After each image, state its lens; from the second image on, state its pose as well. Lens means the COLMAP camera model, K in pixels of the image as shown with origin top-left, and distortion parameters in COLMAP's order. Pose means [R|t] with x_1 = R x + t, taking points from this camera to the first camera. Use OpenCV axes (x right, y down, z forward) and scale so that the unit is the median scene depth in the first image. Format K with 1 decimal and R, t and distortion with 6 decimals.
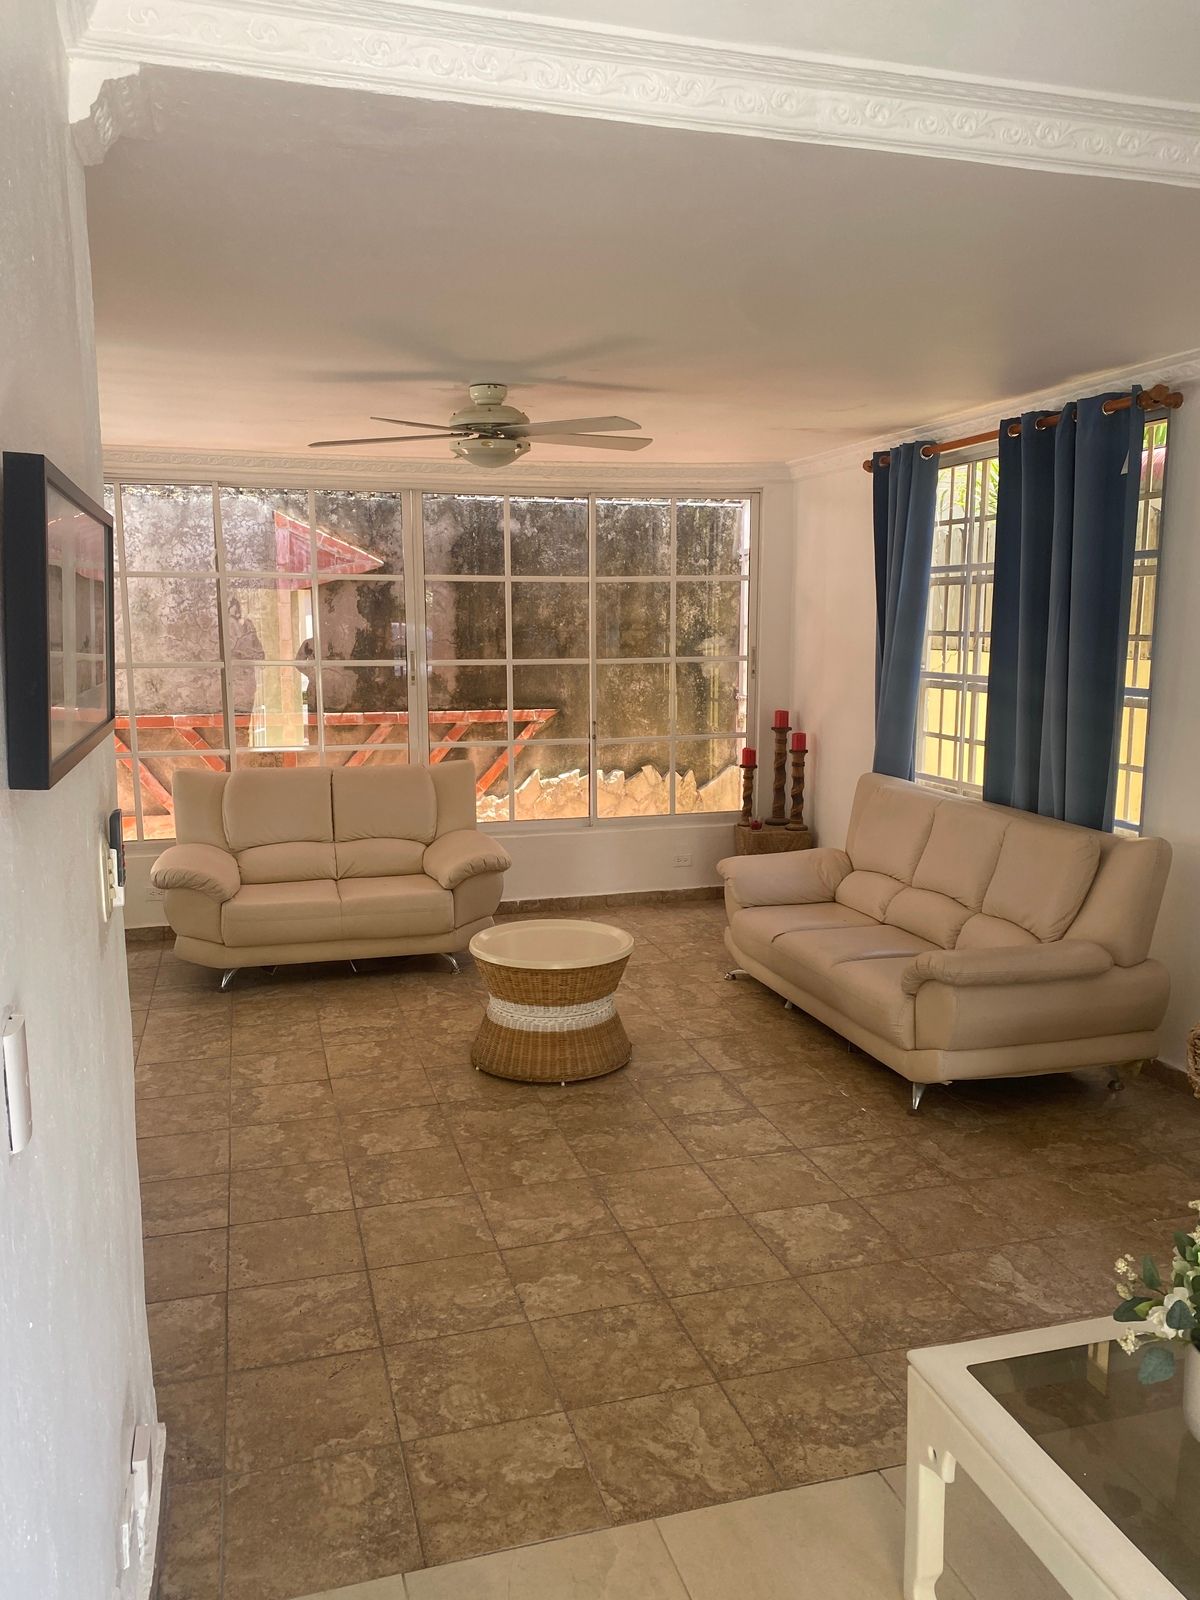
lens RADIAL K [[1208.4, 0, 595.6], [0, 1208.4, 794.7], [0, 0, 1]] dist [0.023766, -0.029000]
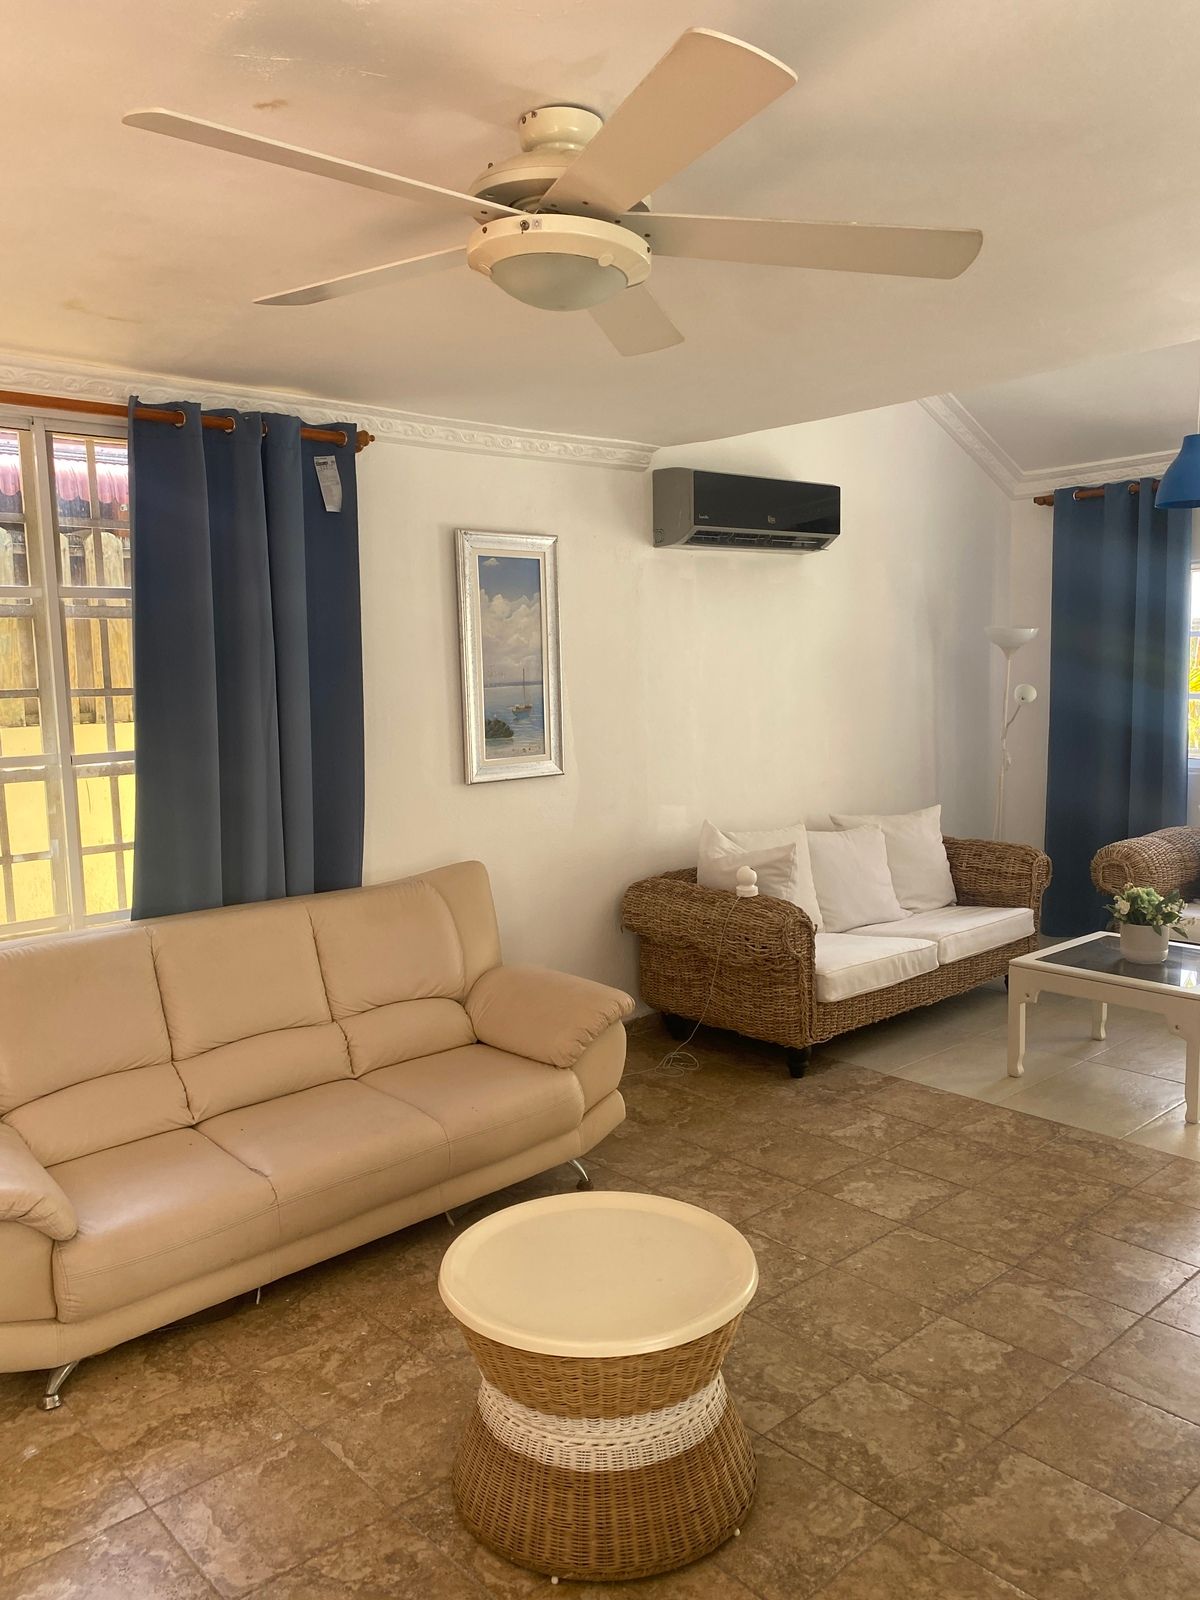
lens RADIAL K [[1208.4, 0, 598.5], [0, 1208.4, 806.5], [0, 0, 1]] dist [0.023766, -0.029000]
pose [[-0.430276, -0.090679, 0.898131, -0.611863], [0.156617, 0.972354, 0.173205, -0.200724], [-0.889007, 0.215188, -0.404178, 1.456016]]
